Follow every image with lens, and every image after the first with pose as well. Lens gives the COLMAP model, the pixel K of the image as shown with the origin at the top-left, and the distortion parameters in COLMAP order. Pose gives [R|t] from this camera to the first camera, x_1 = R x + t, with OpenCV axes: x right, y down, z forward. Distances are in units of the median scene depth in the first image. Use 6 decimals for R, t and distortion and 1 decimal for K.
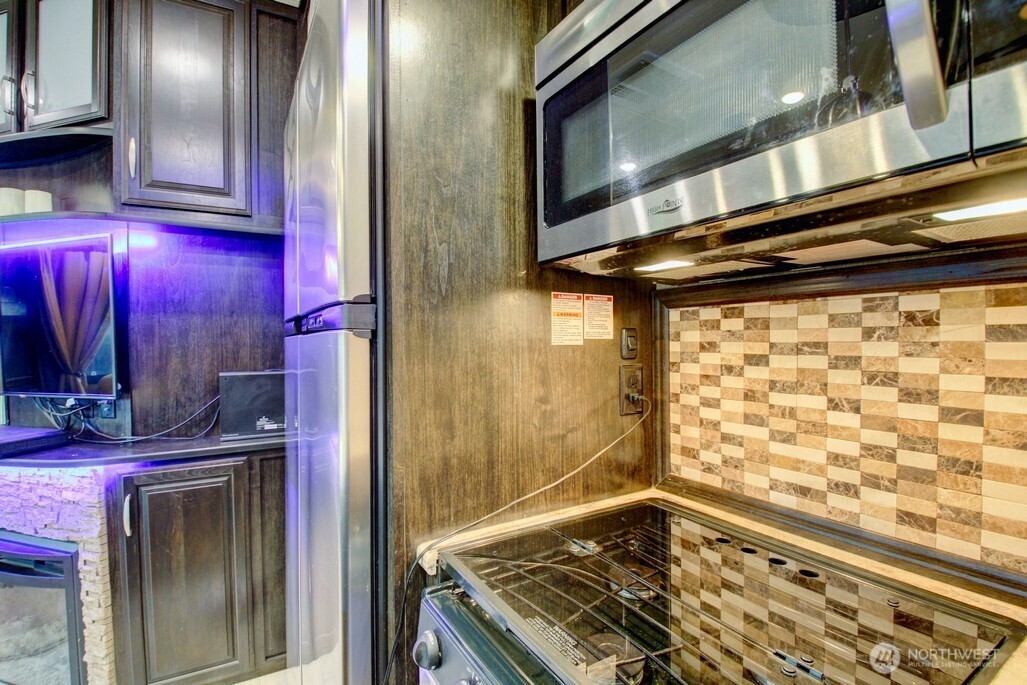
lens RADIAL K [[480.6, 0, 503.9], [0, 480.6, 346.5], [0, 0, 1]] dist [0.000827, -0.019062]
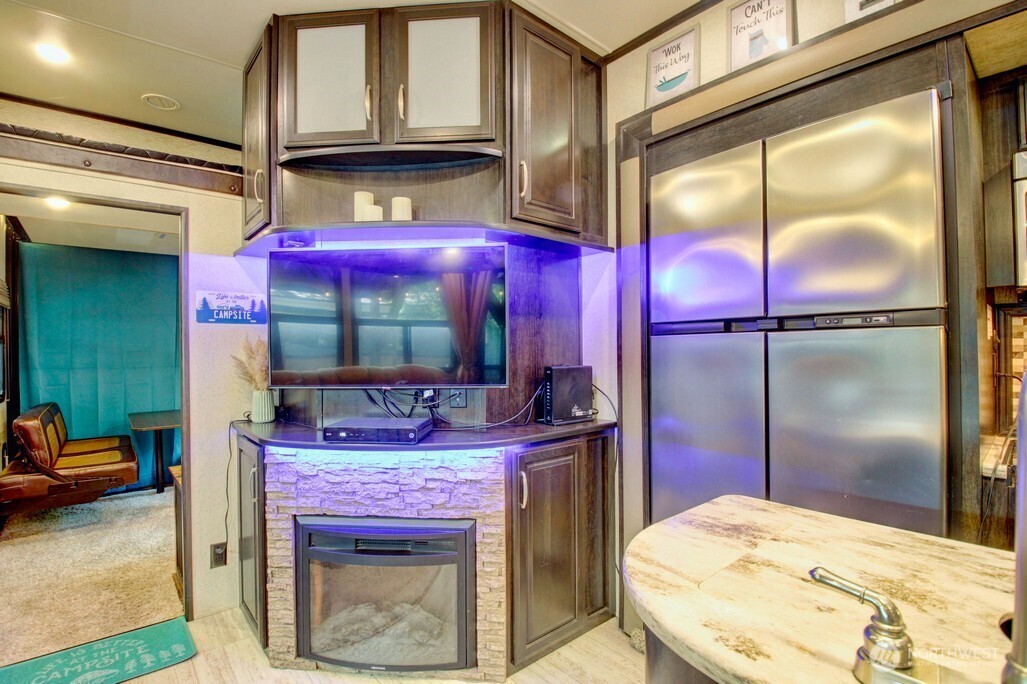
lens RADIAL K [[476.6, 0, 509.8], [0, 476.6, 346.9], [0, 0, 1]] dist [0.010694, -0.022997]
pose [[0.983028, 0.006638, 0.183338, -0.984686], [-0.003227, 0.999816, -0.018895, 0.032575], [-0.183429, 0.017983, 0.982868, -0.116217]]
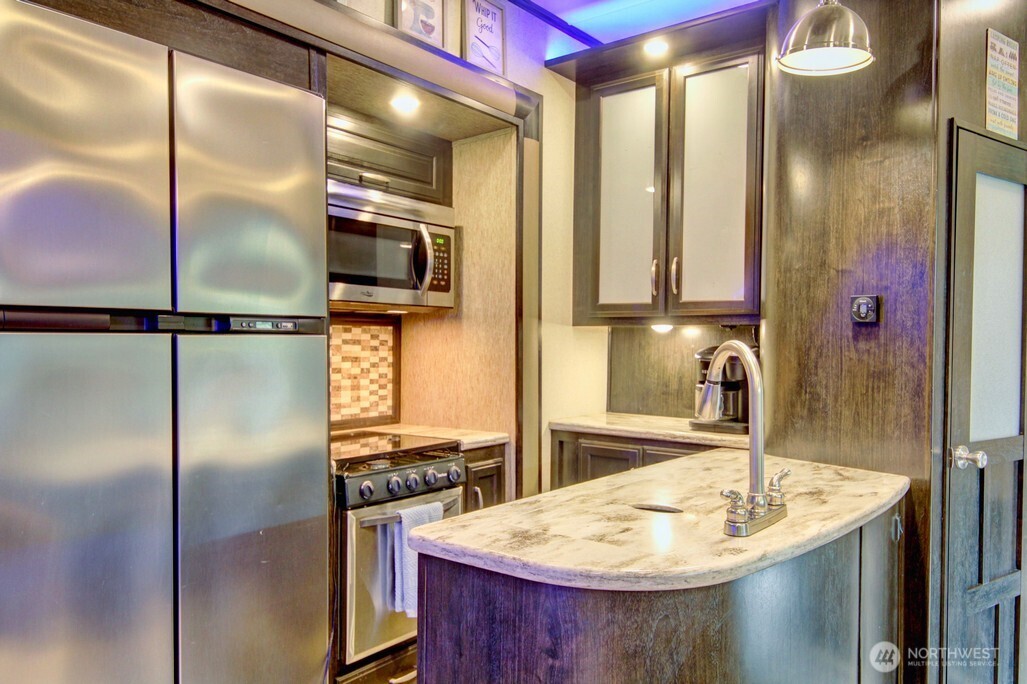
lens RADIAL K [[767.5, 0, 496.2], [0, 767.5, 351.3], [0, 0, 1]] dist [0.024159, -0.062645]
pose [[-0.361198, -0.003236, 0.932484, -1.448875], [0.008481, 0.999941, 0.006756, 0.003003], [-0.932451, 0.010348, -0.361149, 0.699455]]
